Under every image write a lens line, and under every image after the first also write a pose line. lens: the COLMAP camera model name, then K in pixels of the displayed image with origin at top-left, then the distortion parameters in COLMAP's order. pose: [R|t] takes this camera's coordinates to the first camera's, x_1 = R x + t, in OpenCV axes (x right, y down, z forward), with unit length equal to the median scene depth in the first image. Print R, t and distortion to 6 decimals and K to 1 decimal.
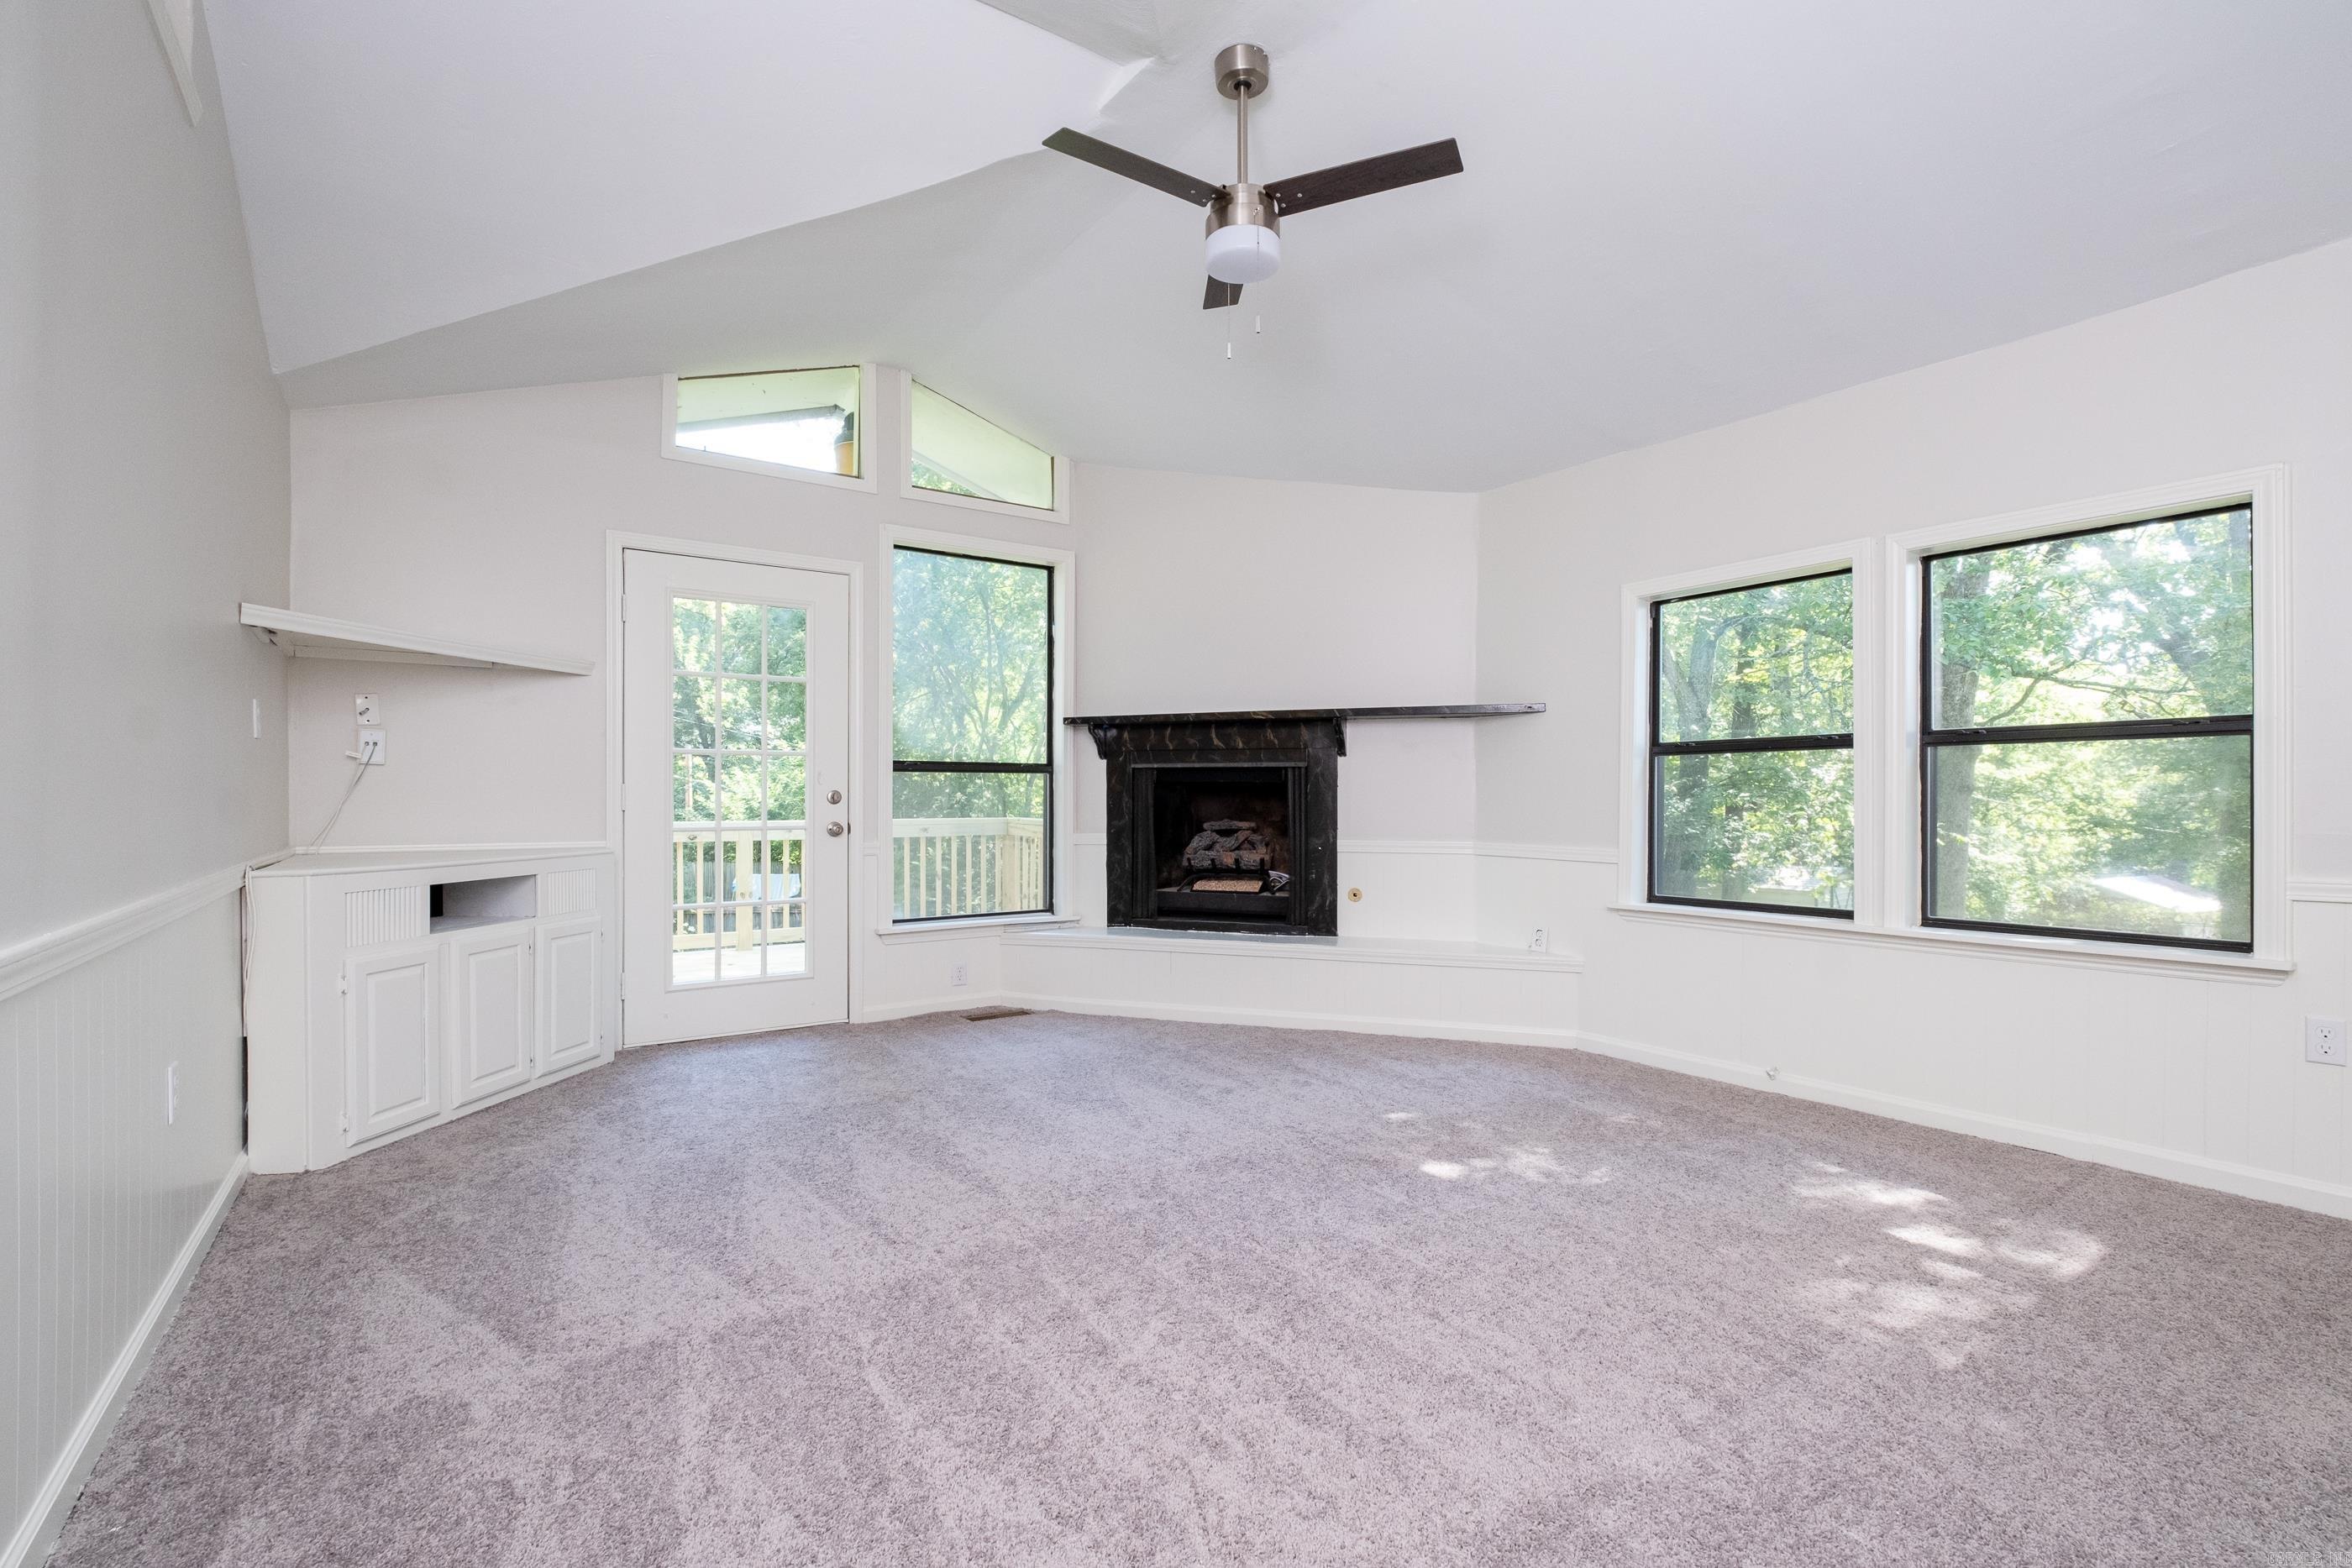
lens RADIAL K [[1071.3, 0, 1176.0], [0, 1071.3, 784.0], [0, 0, 1]] dist [-0.002434, -0.000244]
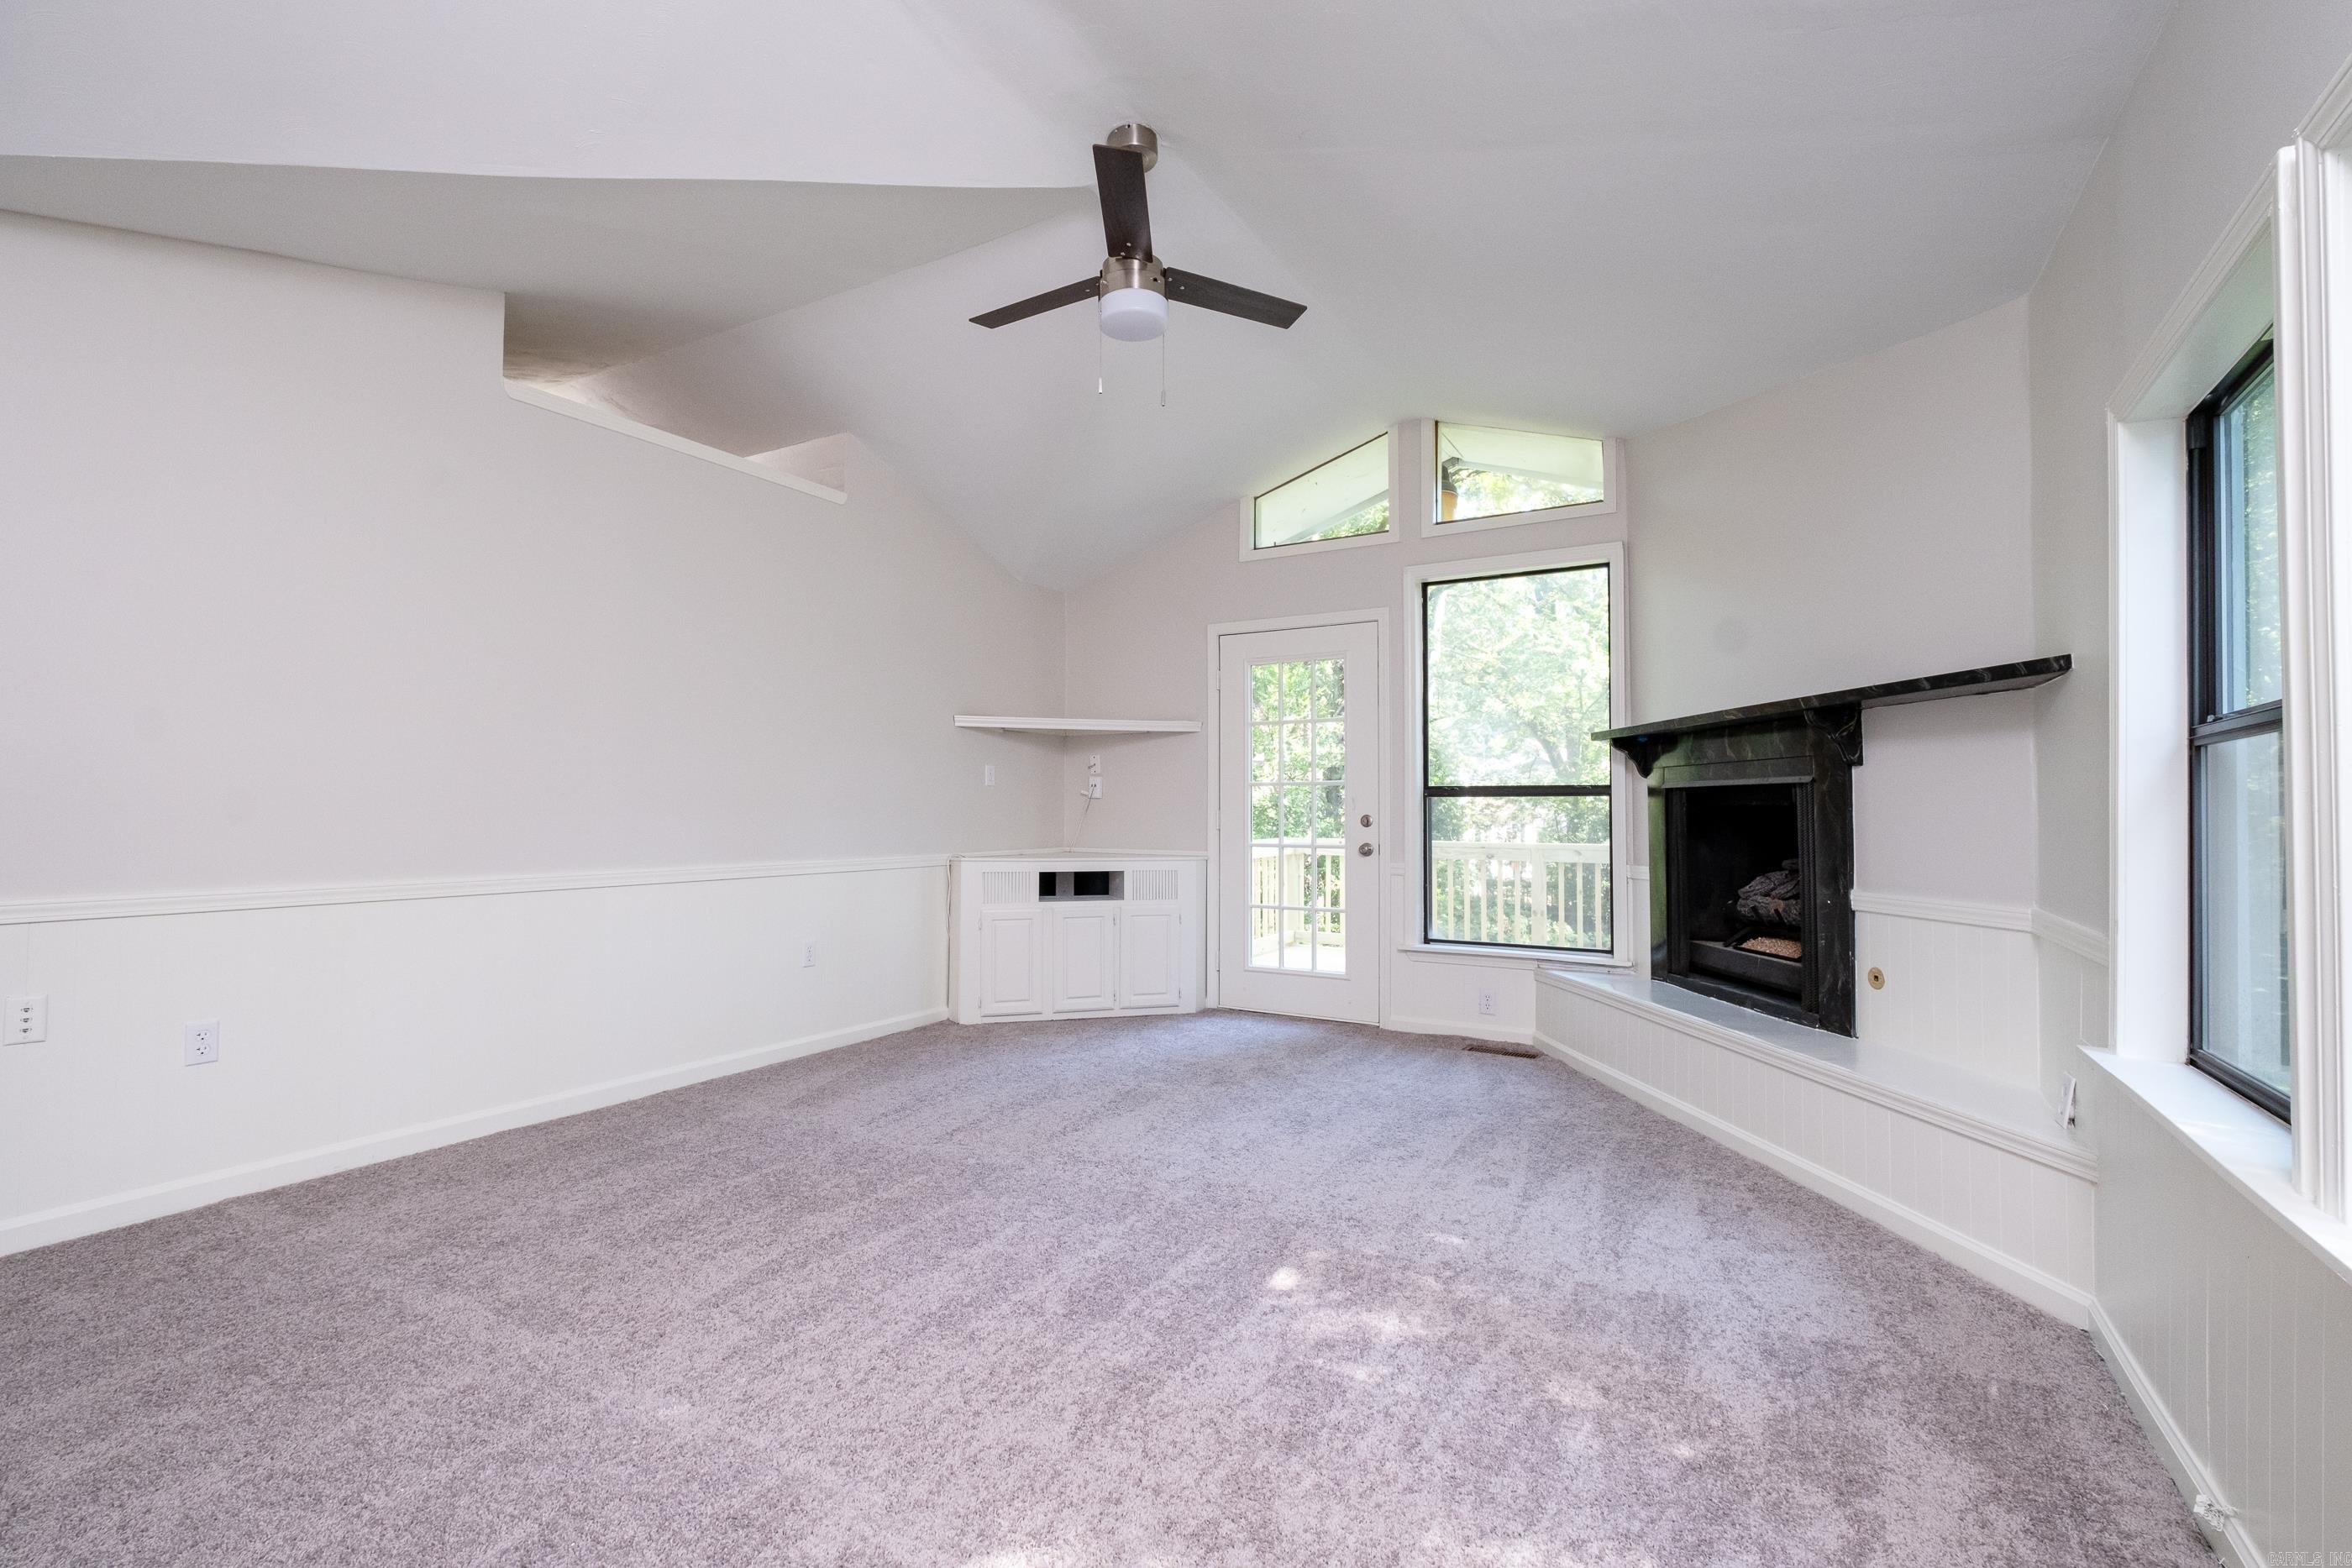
lens RADIAL K [[1047.7, 0, 1163.8], [0, 1047.7, 766.9], [0, 0, 1]] dist [-0.012969, 0.000073]
pose [[0.399793, -0.037822, -0.915825, 0.593869], [0.004930, 0.999223, -0.039115, -0.002030], [0.916592, 0.011123, 0.399668, 0.362990]]
